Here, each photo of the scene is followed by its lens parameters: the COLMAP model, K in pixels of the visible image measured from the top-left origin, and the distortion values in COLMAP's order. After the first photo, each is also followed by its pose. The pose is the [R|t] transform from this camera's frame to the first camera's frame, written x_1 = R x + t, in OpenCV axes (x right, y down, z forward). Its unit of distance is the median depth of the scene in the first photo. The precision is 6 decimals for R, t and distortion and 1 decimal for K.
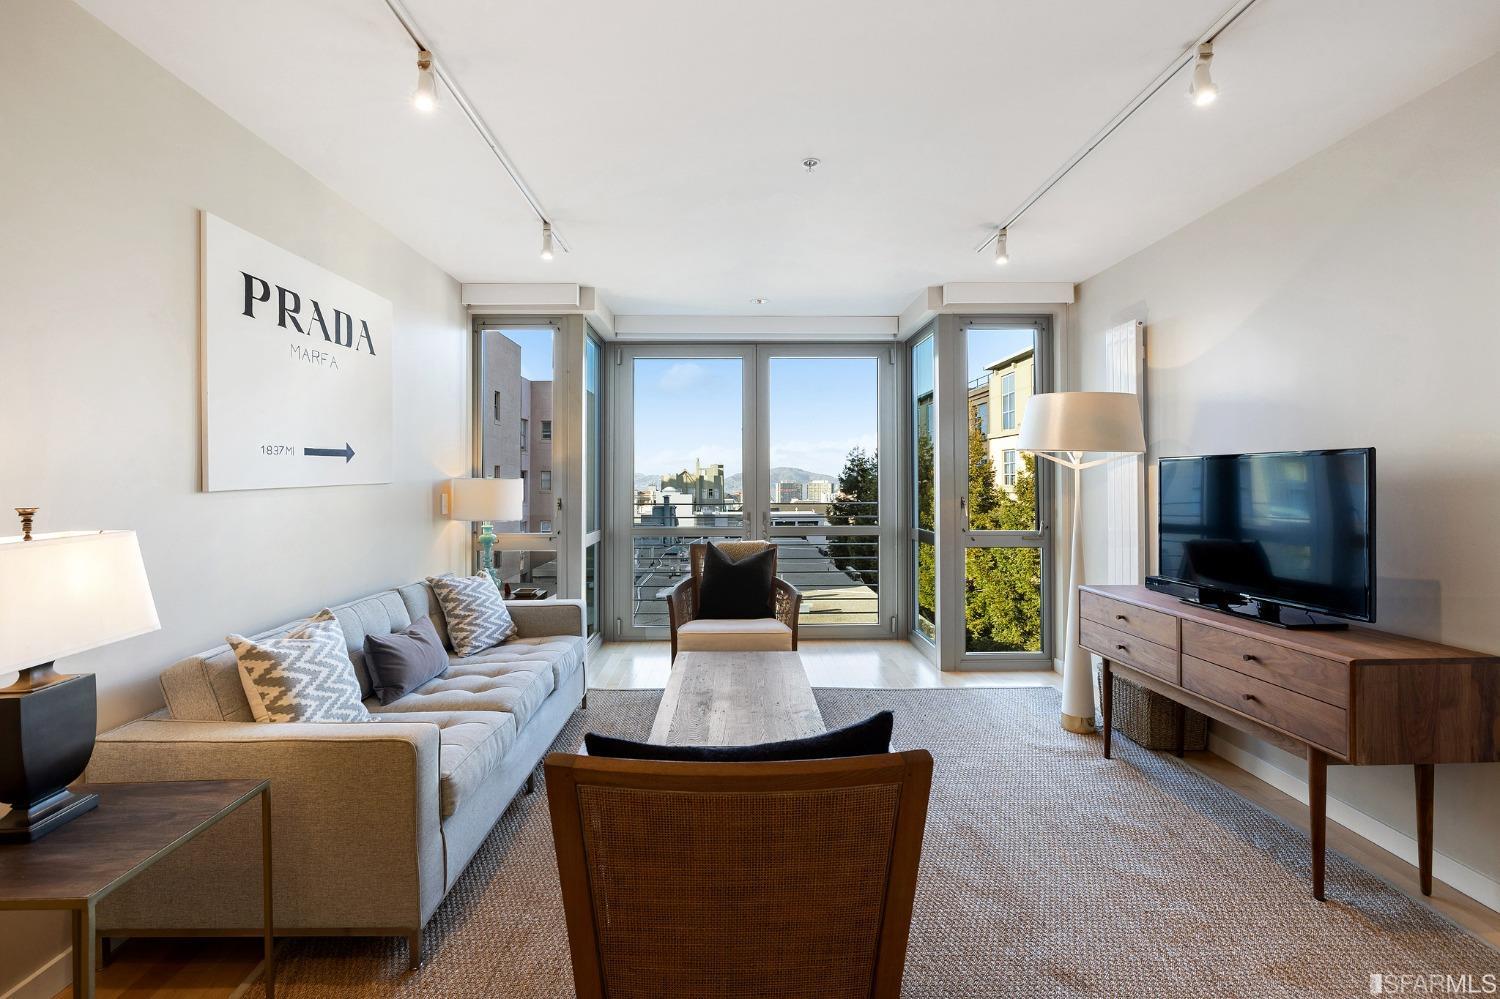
lens RADIAL K [[677.5, 0, 740.6], [0, 677.5, 472.4], [0, 0, 1]] dist [-0.007849, 0.002425]
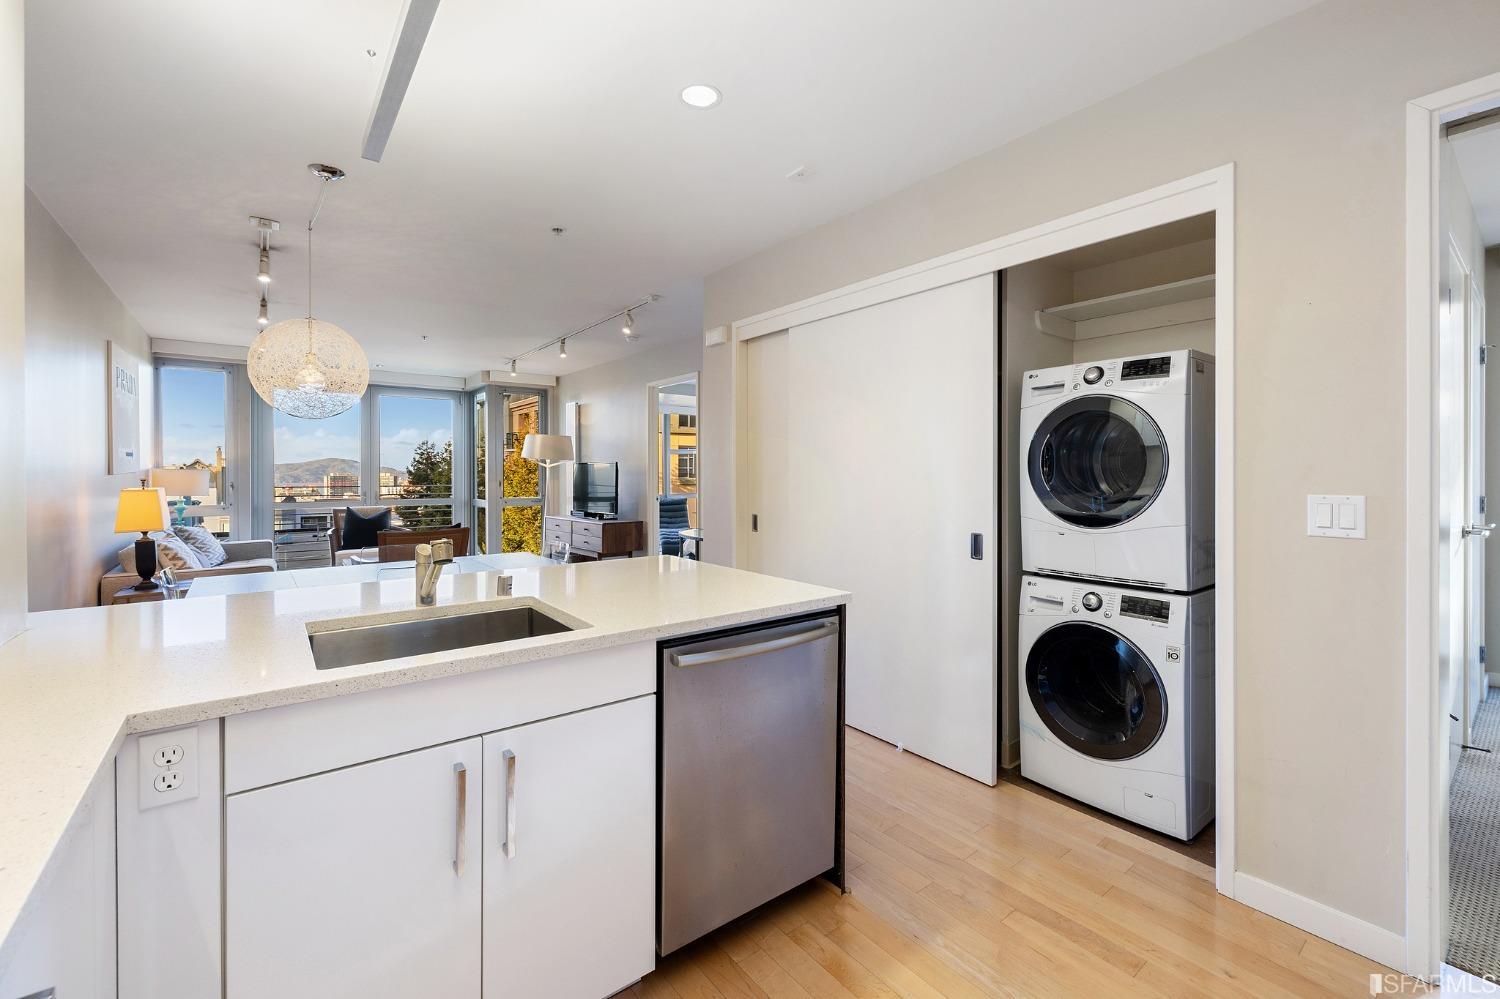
lens RADIAL K [[623.9, 0, 741.7], [0, 623.9, 476.2], [0, 0, 1]] dist [-0.002030, -0.000395]
pose [[0.801022, 0.000093, 0.598635, -0.218235], [-0.009816, 0.999868, 0.012978, -0.006362], [-0.598554, -0.016272, 0.800917, -0.984701]]
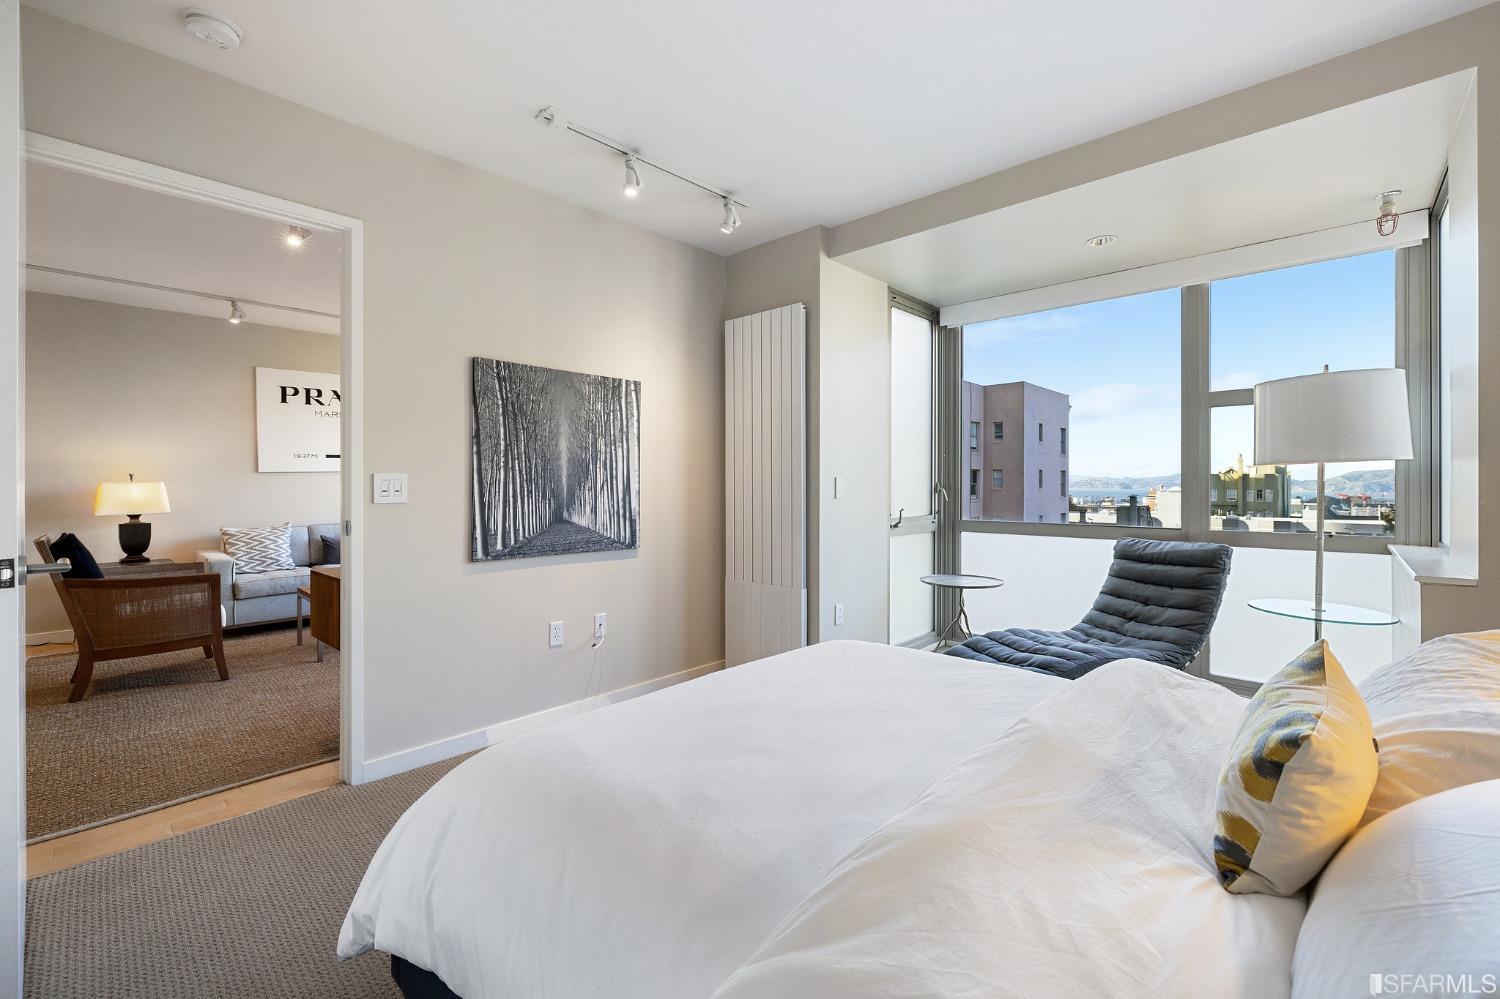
lens RADIAL K [[623.9, 0, 742.6], [0, 623.9, 478.9], [0, 0, 1]] dist [-0.002030, -0.000395]
pose [[0.717943, -0.001095, -0.696101, 1.303324], [0.008146, 0.999944, 0.006828, 0.029769], [0.696054, -0.010573, 0.717911, 0.322744]]
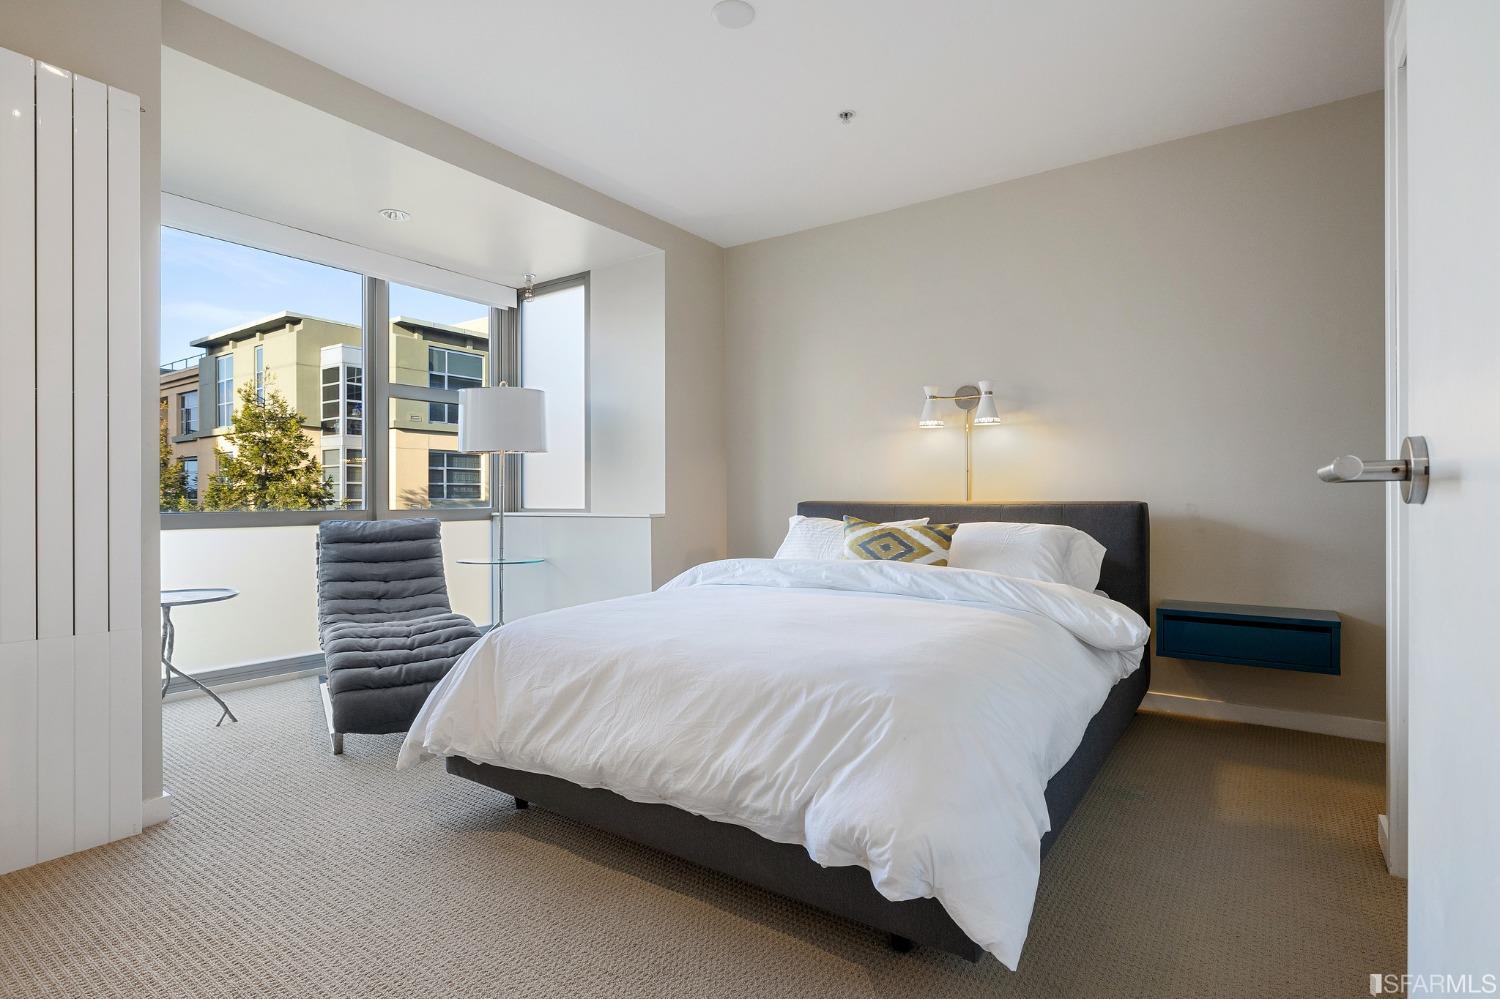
lens RADIAL K [[731.4, 0, 730.1], [0, 731.4, 510.2], [0, 0, 1]] dist [-0.005078, -0.000148]
pose [[0.600044, -0.006345, 0.799942, 0.599883], [-0.013079, 0.999757, 0.017740, 0.085910], [-0.799860, -0.021108, 0.599815, 0.320212]]
